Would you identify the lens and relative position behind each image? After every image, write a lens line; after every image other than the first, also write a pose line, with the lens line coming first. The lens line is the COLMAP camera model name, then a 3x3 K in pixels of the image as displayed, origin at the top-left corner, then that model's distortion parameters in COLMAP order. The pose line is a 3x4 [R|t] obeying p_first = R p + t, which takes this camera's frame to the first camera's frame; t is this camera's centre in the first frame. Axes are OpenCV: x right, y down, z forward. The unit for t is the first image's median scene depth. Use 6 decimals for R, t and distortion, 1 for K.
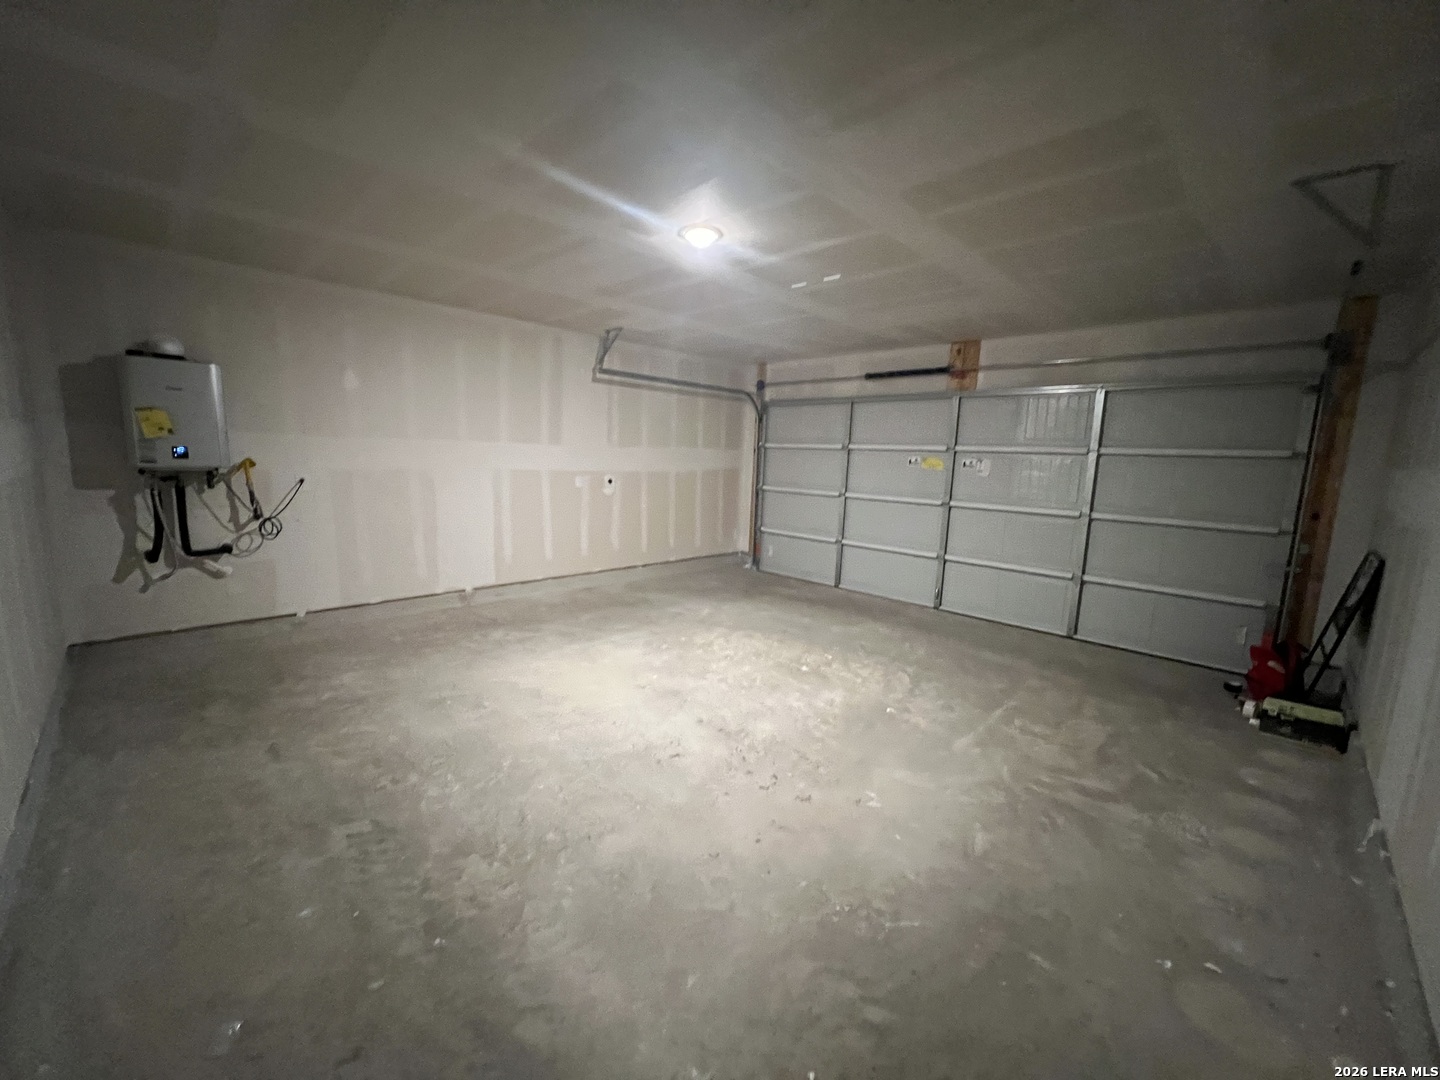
lens RADIAL K [[570.1, 0, 718.5], [0, 570.1, 538.8], [0, 0, 1]] dist [-0.001701, 0.000356]
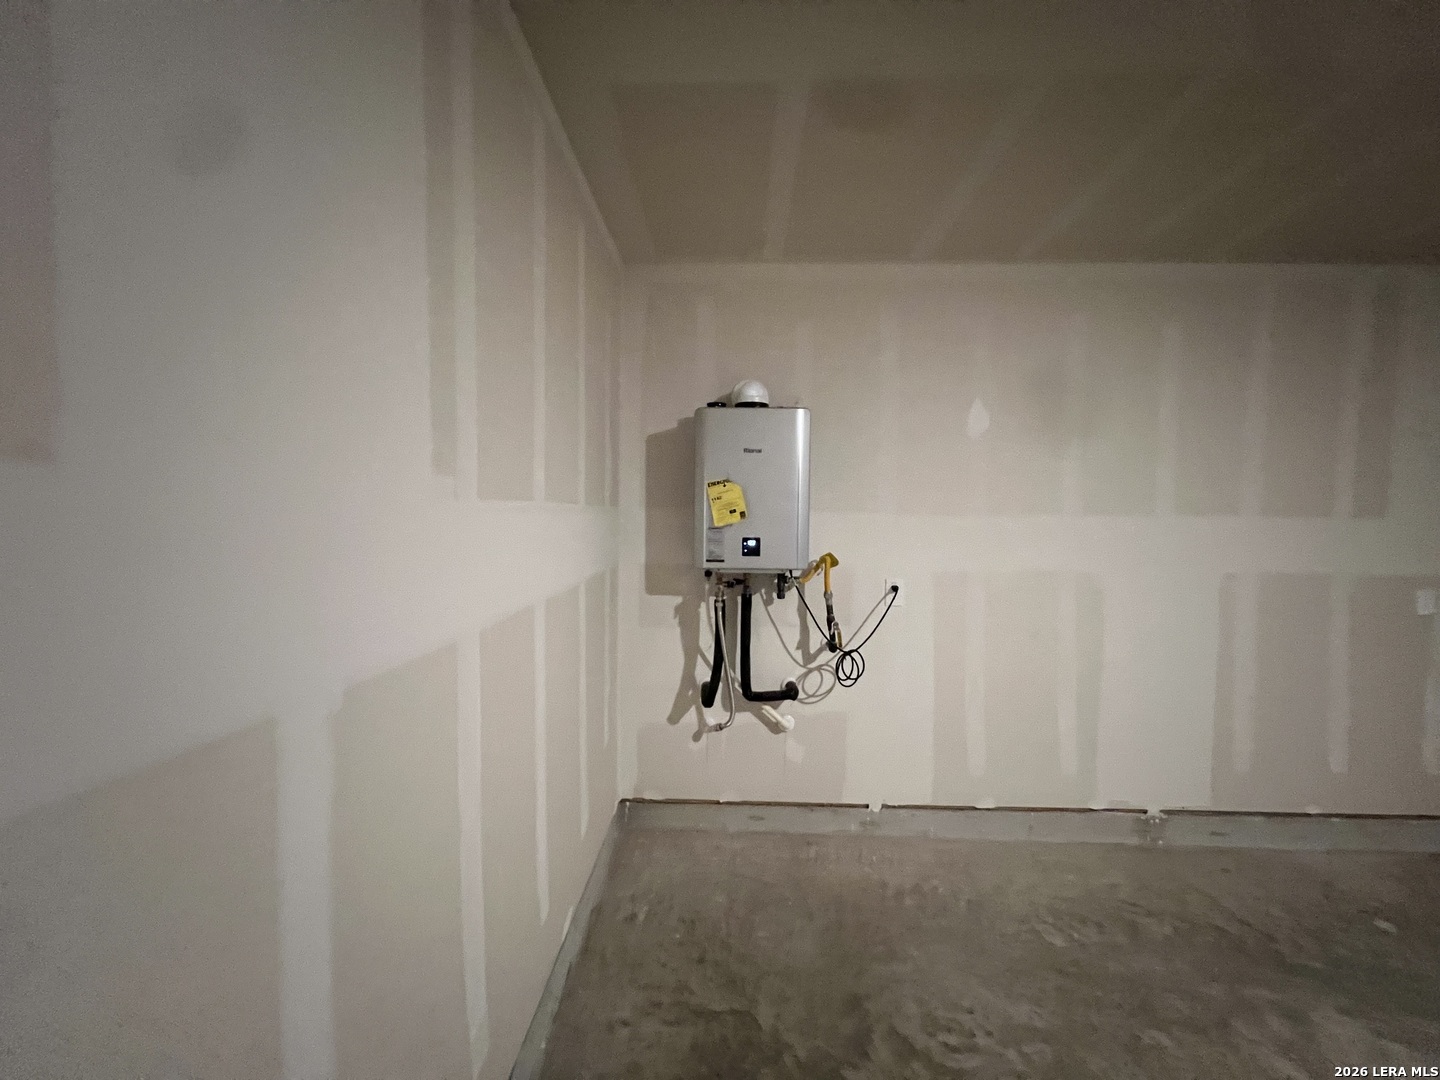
lens RADIAL K [[570.1, 0, 718.5], [0, 570.1, 538.8], [0, 0, 1]] dist [-0.001701, 0.000356]
pose [[0.689028, -0.000595, -0.724735, -0.466112], [-0.091799, 0.991874, -0.088090, -0.093046], [0.718898, 0.127226, 0.683374, 0.491987]]
